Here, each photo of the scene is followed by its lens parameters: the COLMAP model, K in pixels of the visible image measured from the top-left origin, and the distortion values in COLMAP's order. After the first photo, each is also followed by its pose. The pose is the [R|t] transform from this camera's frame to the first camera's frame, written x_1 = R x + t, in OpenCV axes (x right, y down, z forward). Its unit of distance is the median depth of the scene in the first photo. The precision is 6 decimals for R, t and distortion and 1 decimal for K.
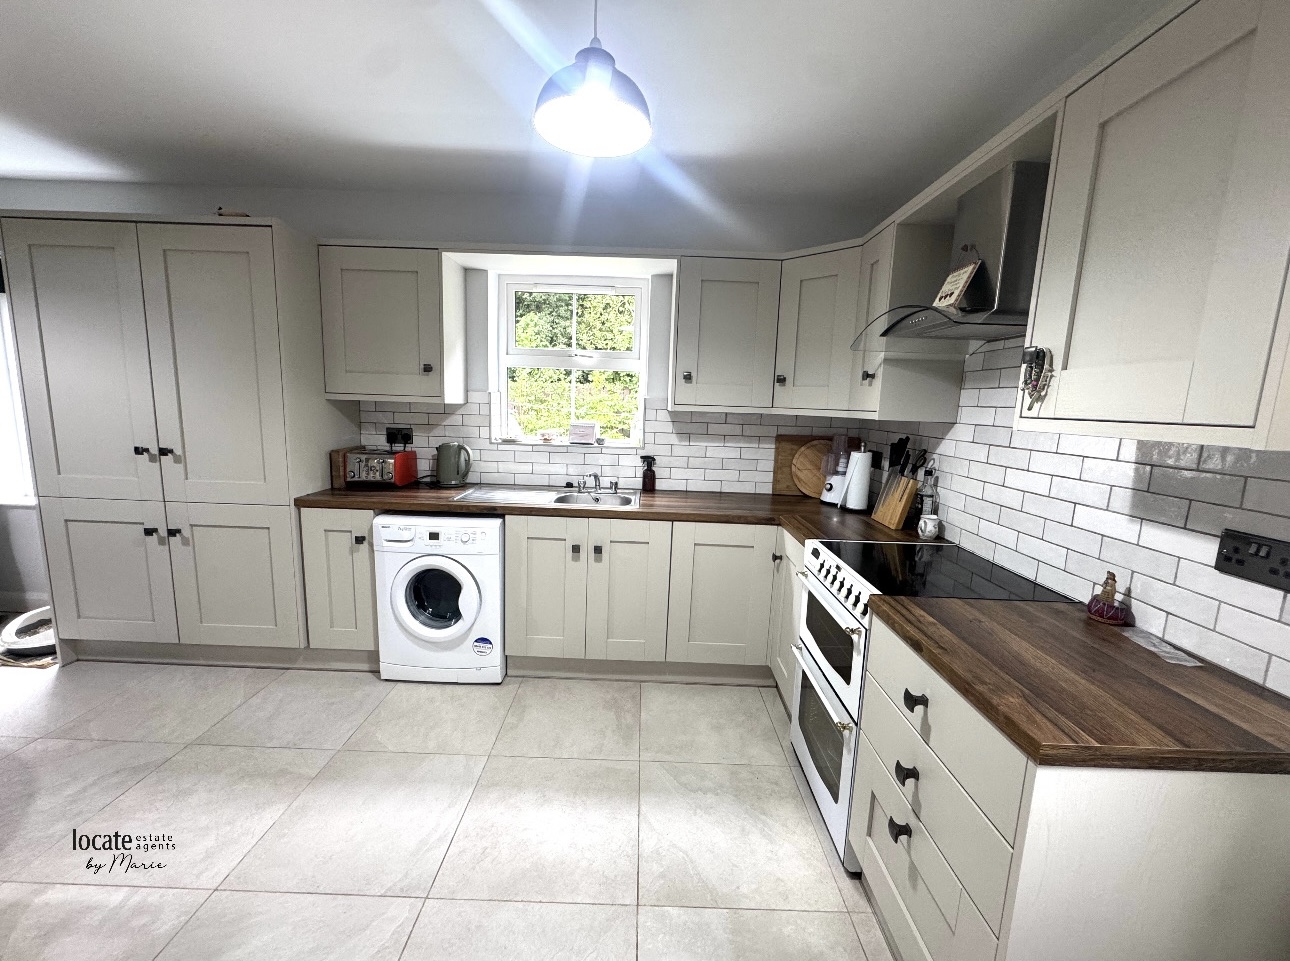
lens RADIAL K [[516.3, 0, 644.0], [0, 516.3, 478.3], [0, 0, 1]] dist [-0.005270, 0.000662]
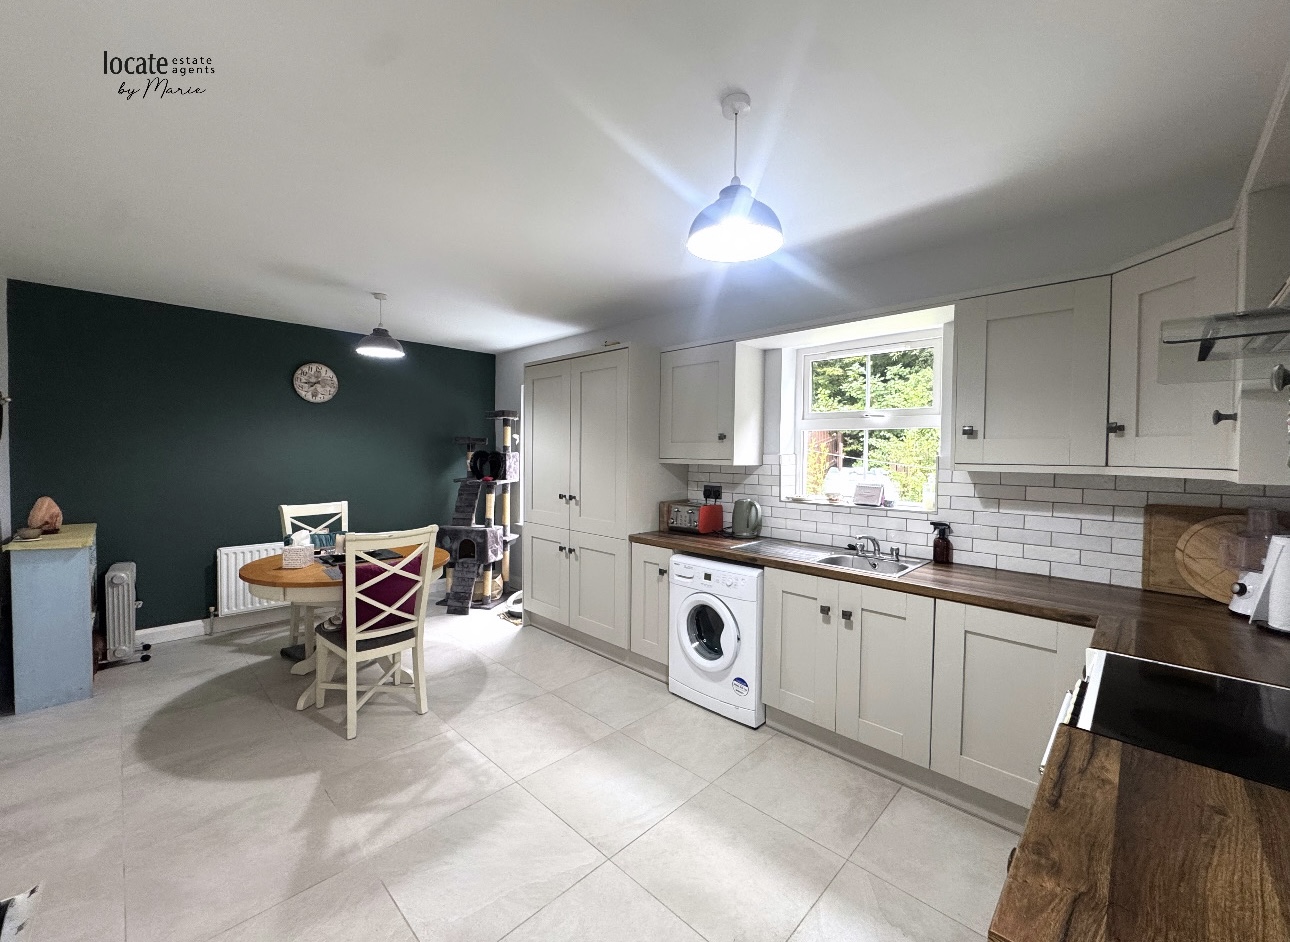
lens RADIAL K [[516.3, 0, 643.0], [0, 516.3, 465.2], [0, 0, 1]] dist [-0.005270, 0.000662]
pose [[0.717708, -0.010477, -0.696265, 0.298648], [-0.089449, 0.990216, -0.107104, -0.000853], [0.690575, 0.139150, 0.709749, 0.023222]]
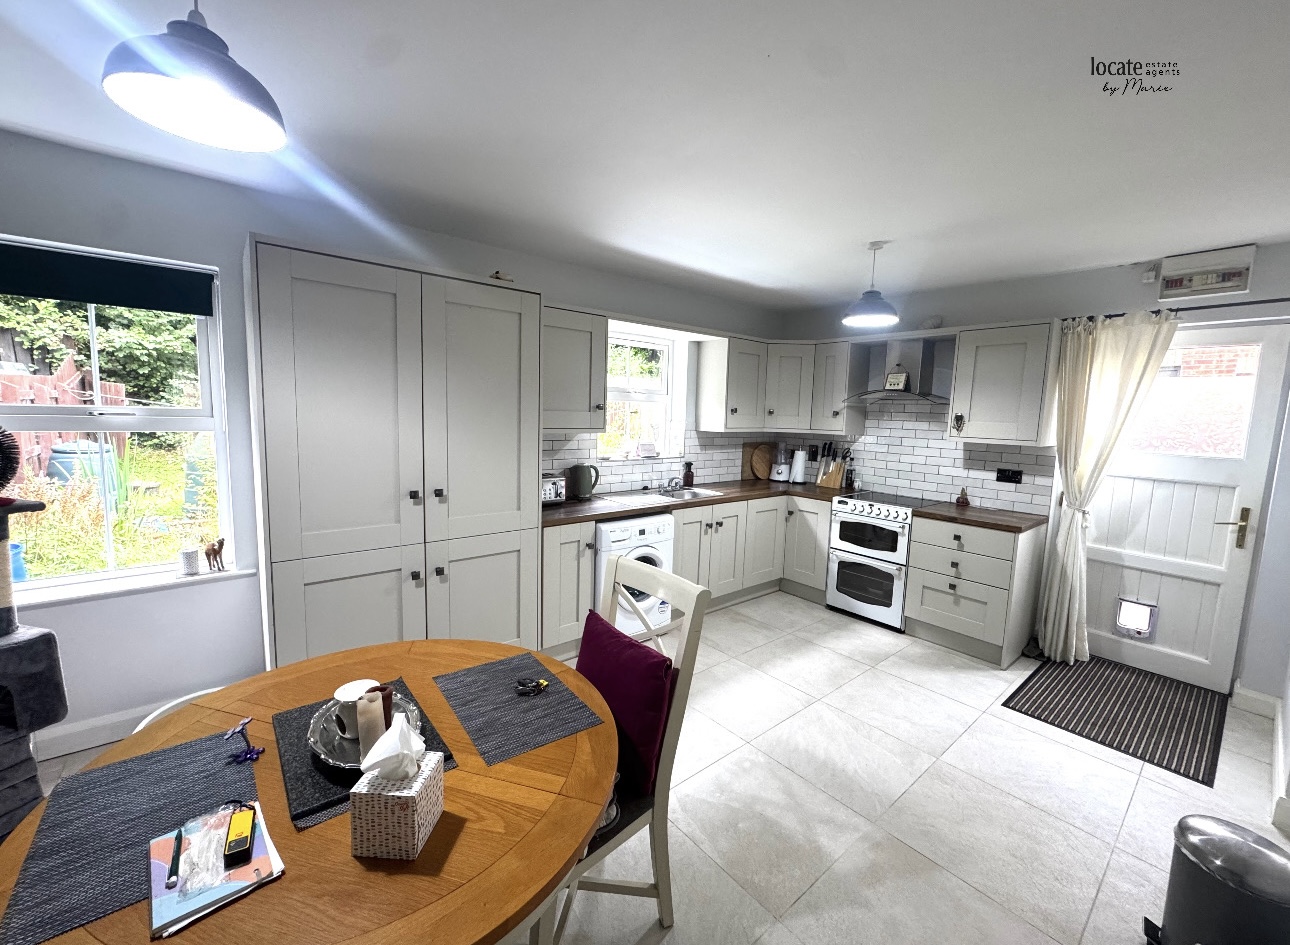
lens RADIAL K [[516.3, 0, 647.4], [0, 516.3, 466.3], [0, 0, 1]] dist [-0.005270, 0.000662]
pose [[0.764418, -0.081588, 0.639538, -1.197808], [0.091324, 0.995661, 0.017863, -0.080319], [-0.638220, 0.044750, 0.768552, -0.059647]]
